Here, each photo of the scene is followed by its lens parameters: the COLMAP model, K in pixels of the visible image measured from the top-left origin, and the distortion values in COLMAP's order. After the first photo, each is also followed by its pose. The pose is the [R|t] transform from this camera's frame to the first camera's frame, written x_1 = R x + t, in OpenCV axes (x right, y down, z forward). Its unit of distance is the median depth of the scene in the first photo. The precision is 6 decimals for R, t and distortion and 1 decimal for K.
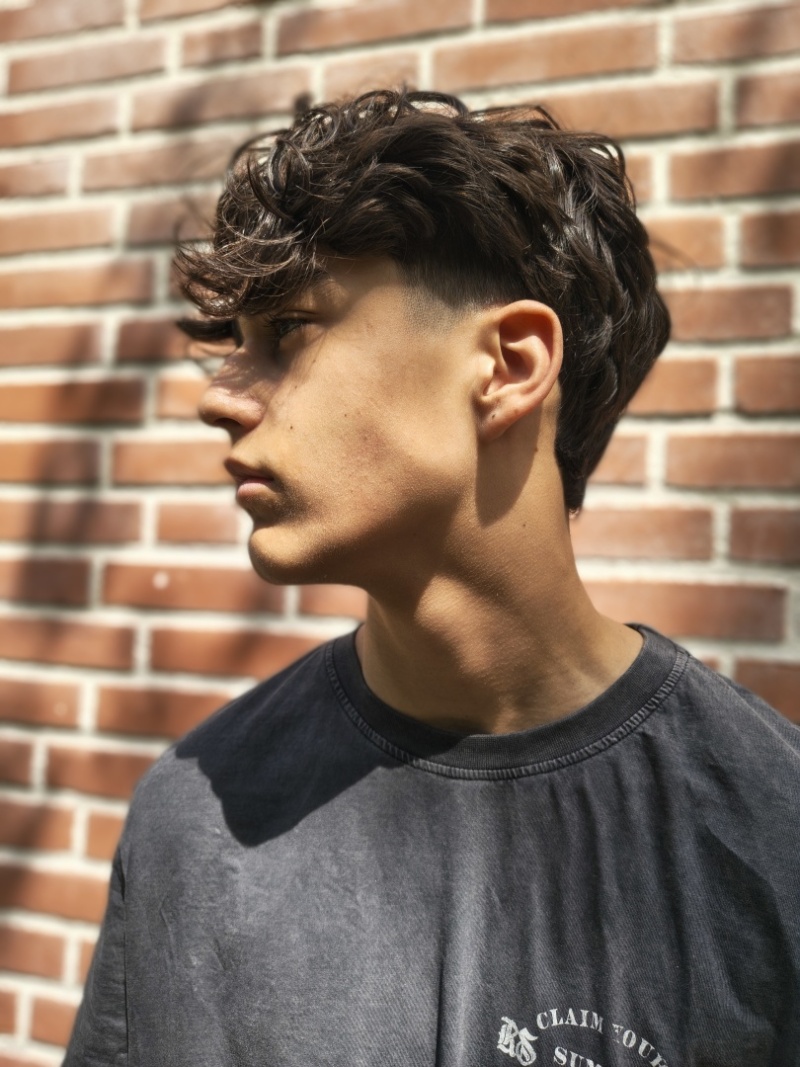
lens RADIAL K [[787.5, 0, 393.8], [0, 787.5, 513.2], [0, 0, 1]] dist [-0.001081, -0.020255]
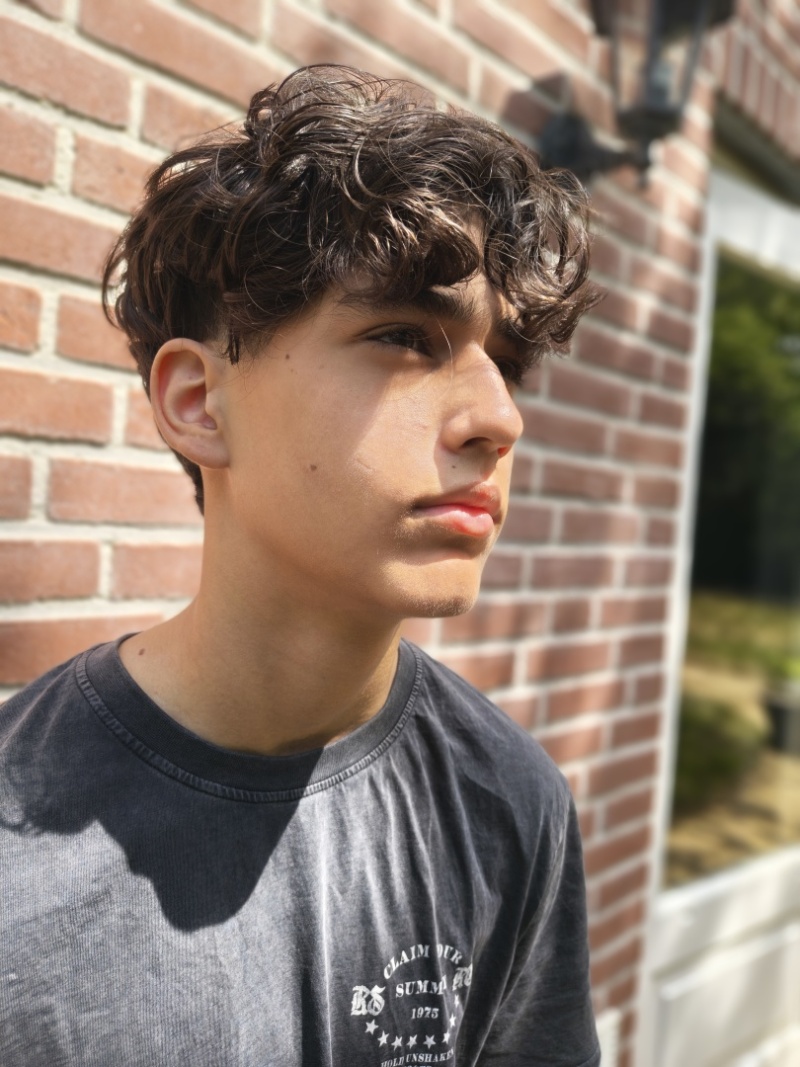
lens RADIAL K [[711.7, 0, 397.6], [0, 711.7, 537.1], [0, 0, 1]] dist [0.019277, -0.029130]
pose [[0.562929, -0.029747, 0.825970, -0.650265], [-0.119950, 0.985831, 0.117254, -0.132555], [-0.817755, -0.165081, 0.551384, 0.469172]]
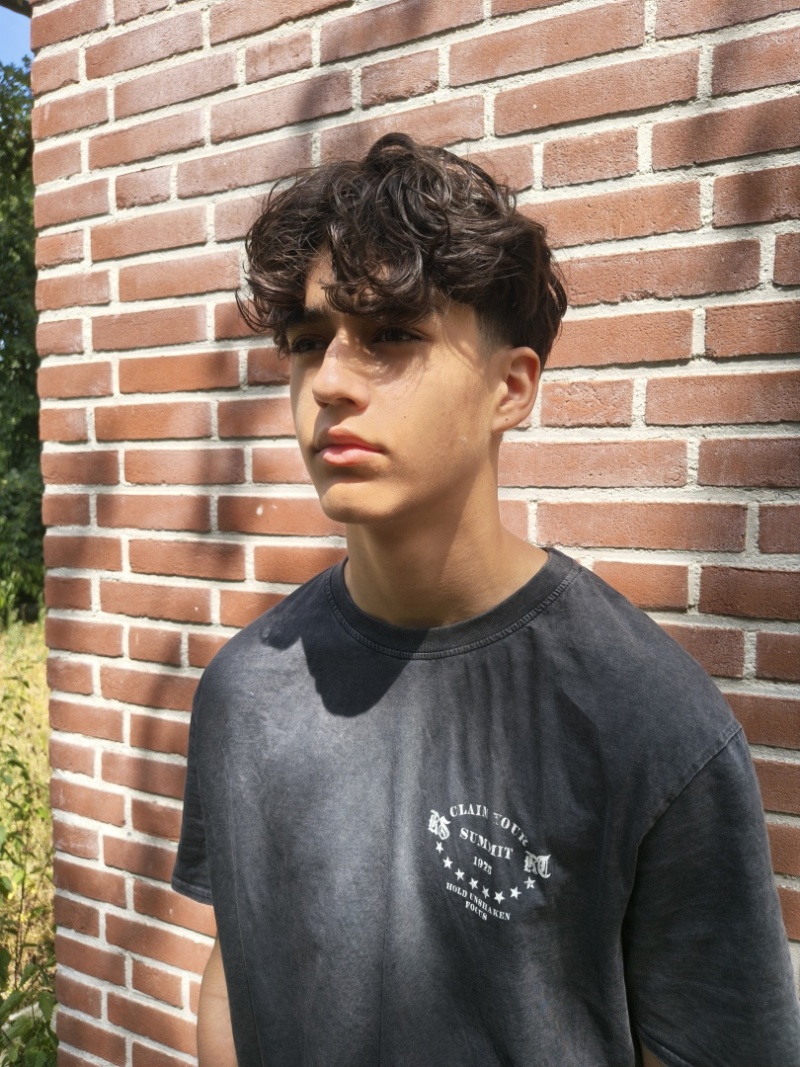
lens RADIAL K [[711.7, 0, 430.1], [0, 711.7, 520.2], [0, 0, 1]] dist [0.019277, -0.029130]
pose [[0.990168, -0.039155, -0.134294, 0.335296], [0.055428, 0.991266, 0.119661, -0.079268], [0.128436, -0.125928, 0.983690, -0.284344]]
